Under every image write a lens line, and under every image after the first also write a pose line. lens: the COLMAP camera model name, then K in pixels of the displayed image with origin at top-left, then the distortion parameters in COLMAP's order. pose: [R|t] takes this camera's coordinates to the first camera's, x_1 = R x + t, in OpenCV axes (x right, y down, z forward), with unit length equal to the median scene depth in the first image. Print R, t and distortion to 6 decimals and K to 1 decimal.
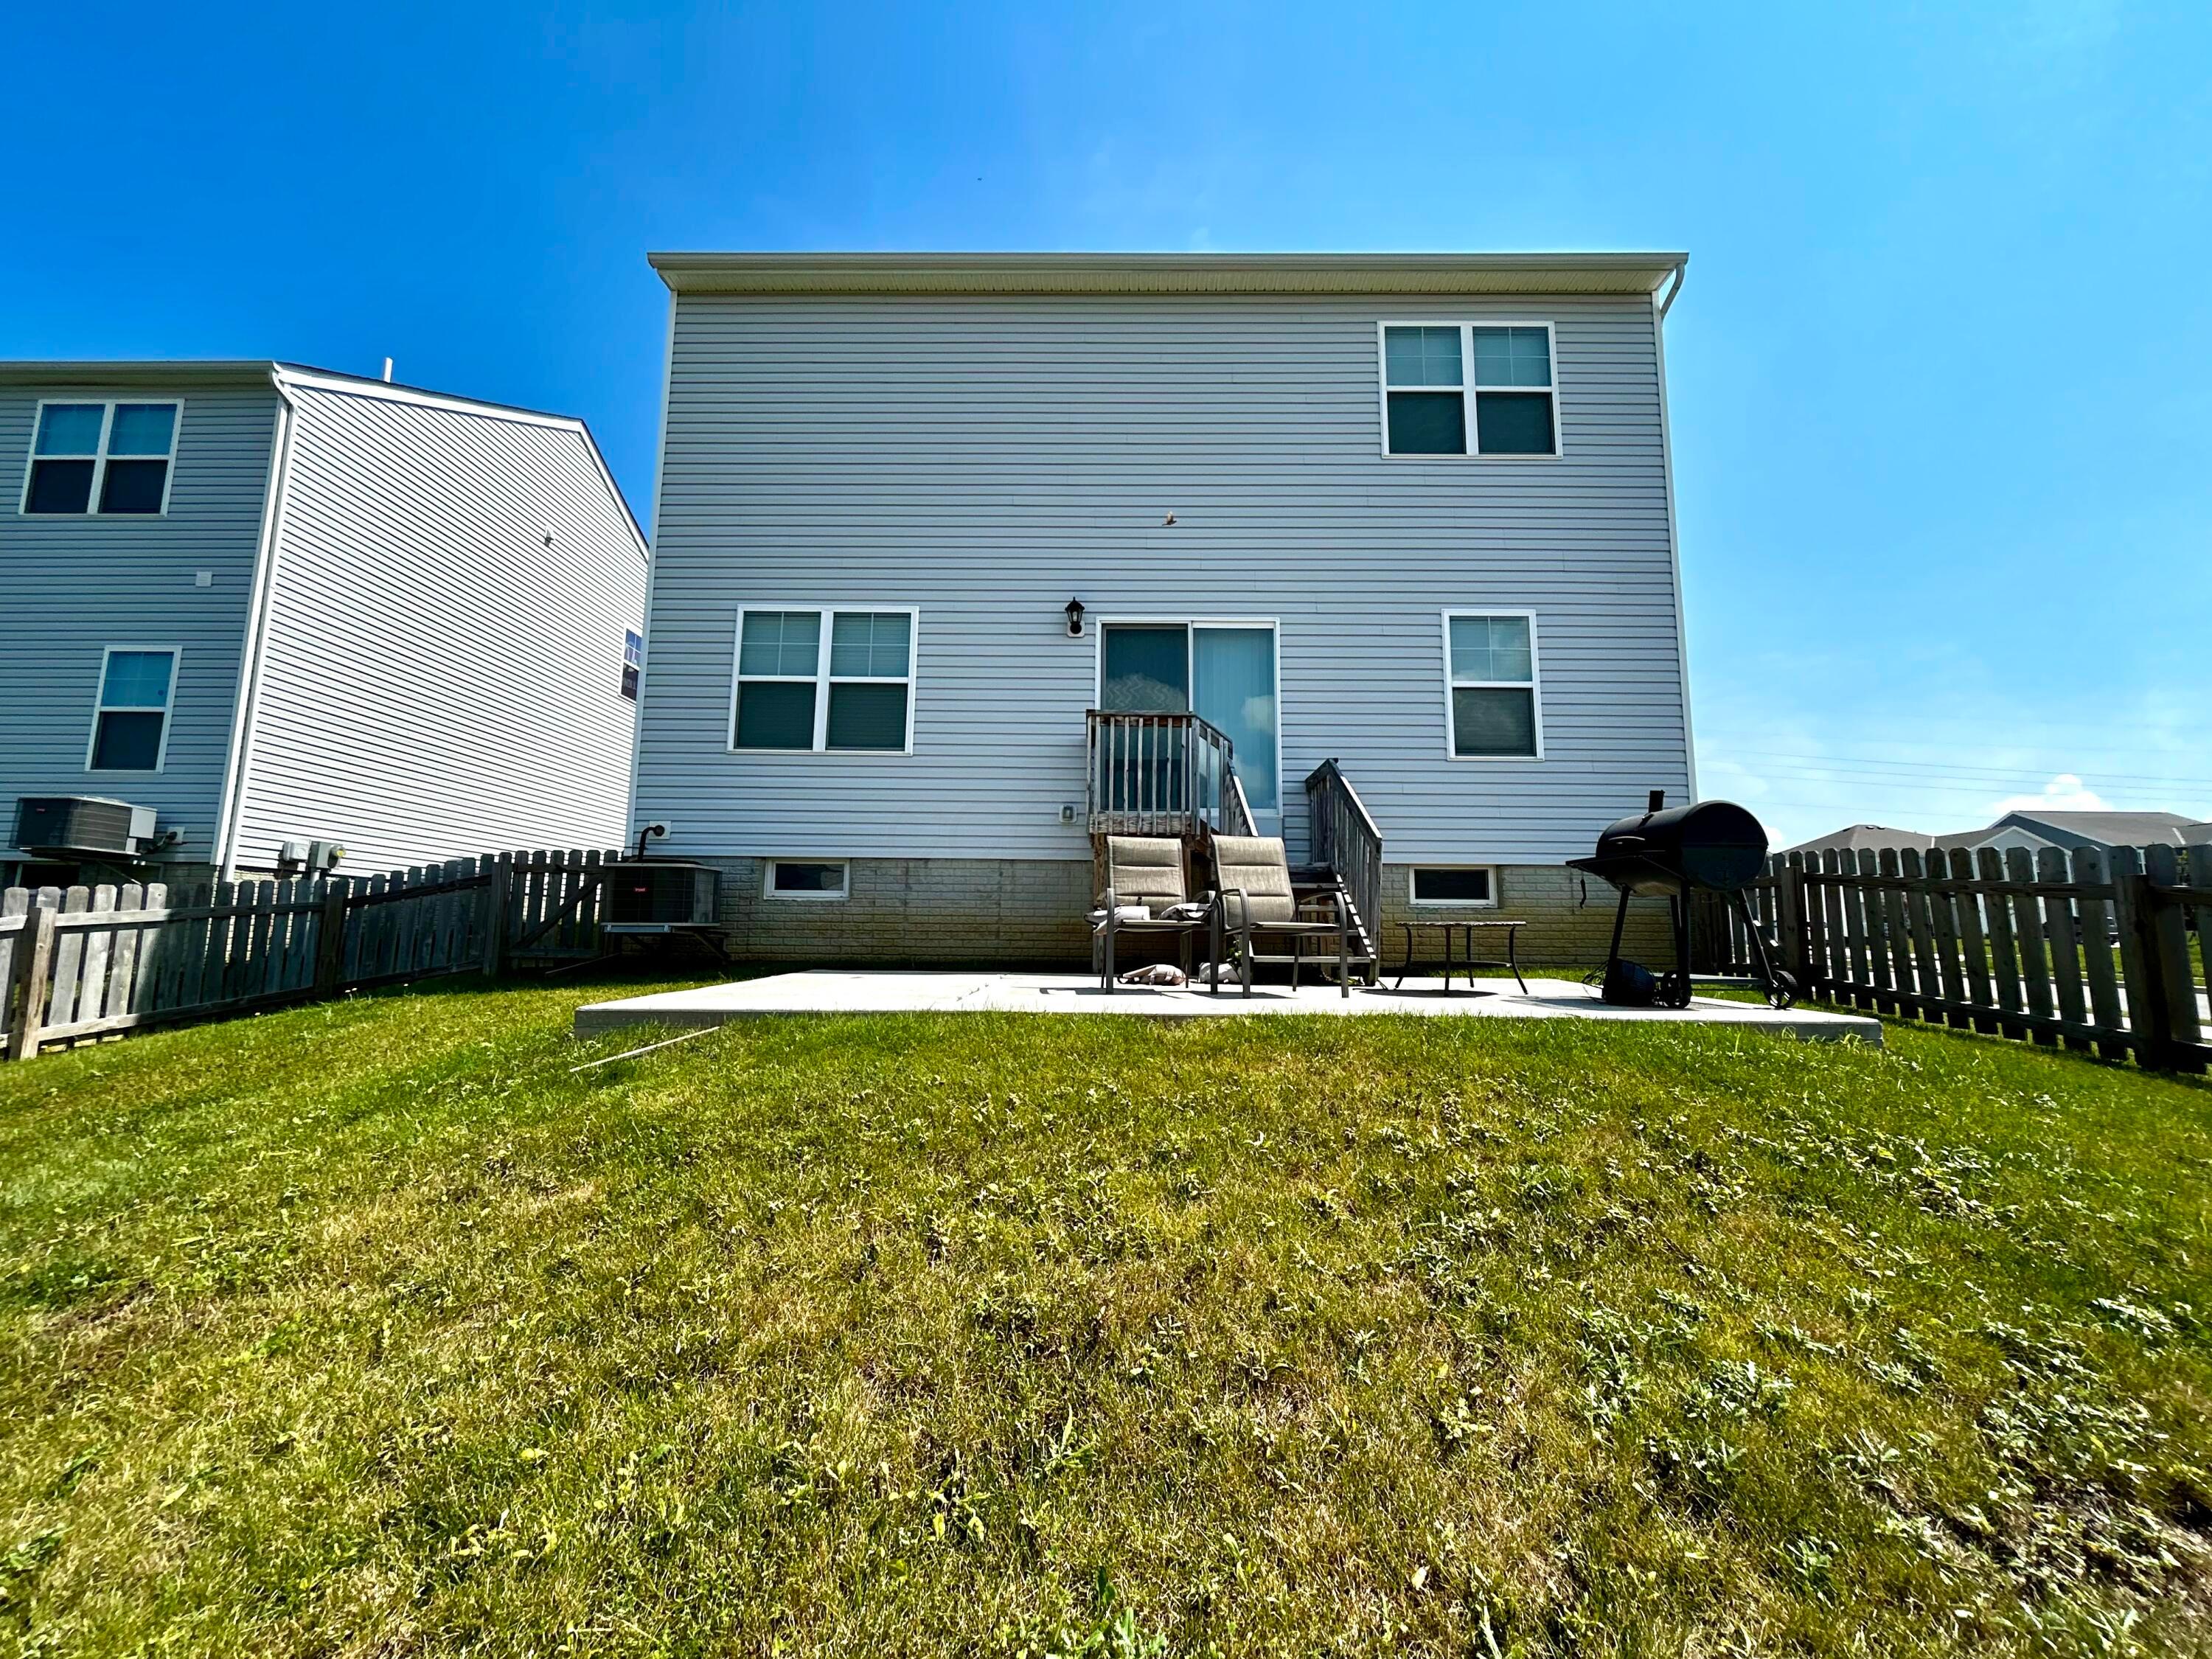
lens RADIAL K [[895.7, 0, 1102.7], [0, 895.7, 826.2], [0, 0, 1]] dist [-0.002309, 0.000981]
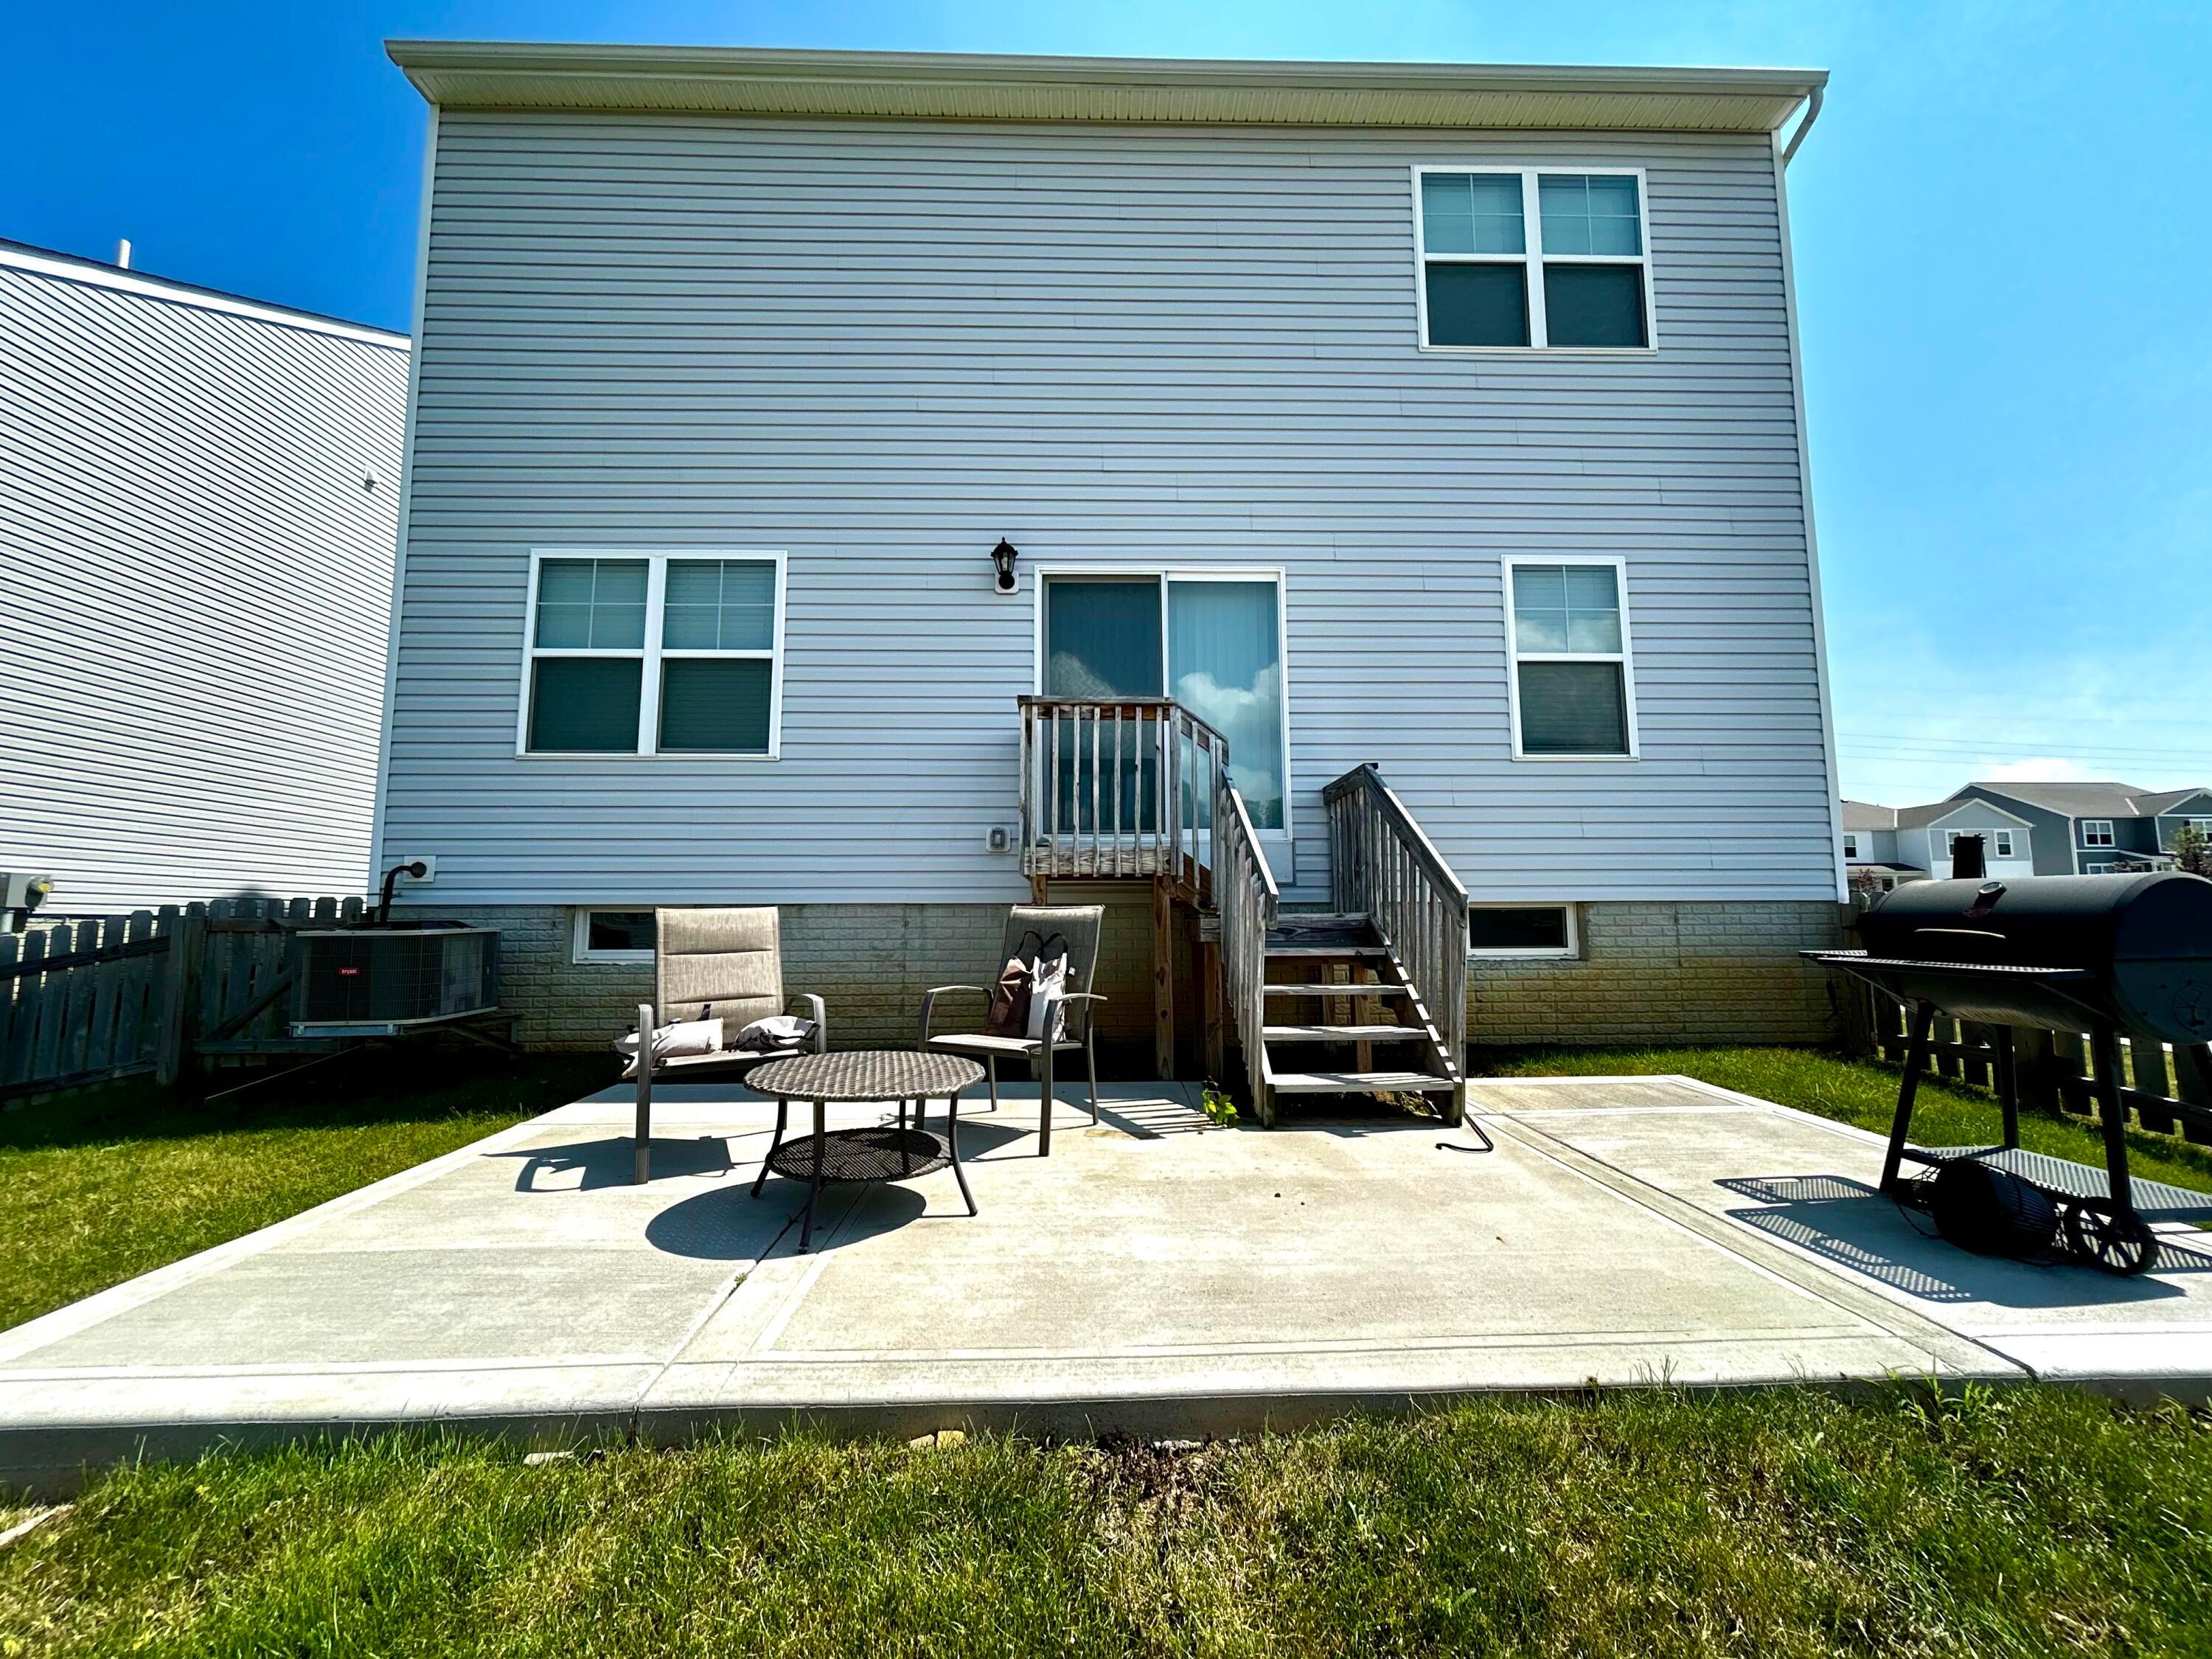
lens RADIAL K [[895.7, 0, 1100.3], [0, 895.7, 830.6], [0, 0, 1]] dist [-0.002309, 0.000981]
pose [[0.999125, -0.011500, 0.040217, 0.014230], [0.010192, 0.999417, 0.032585, -0.042612], [-0.040568, -0.032146, 0.998660, 0.269258]]
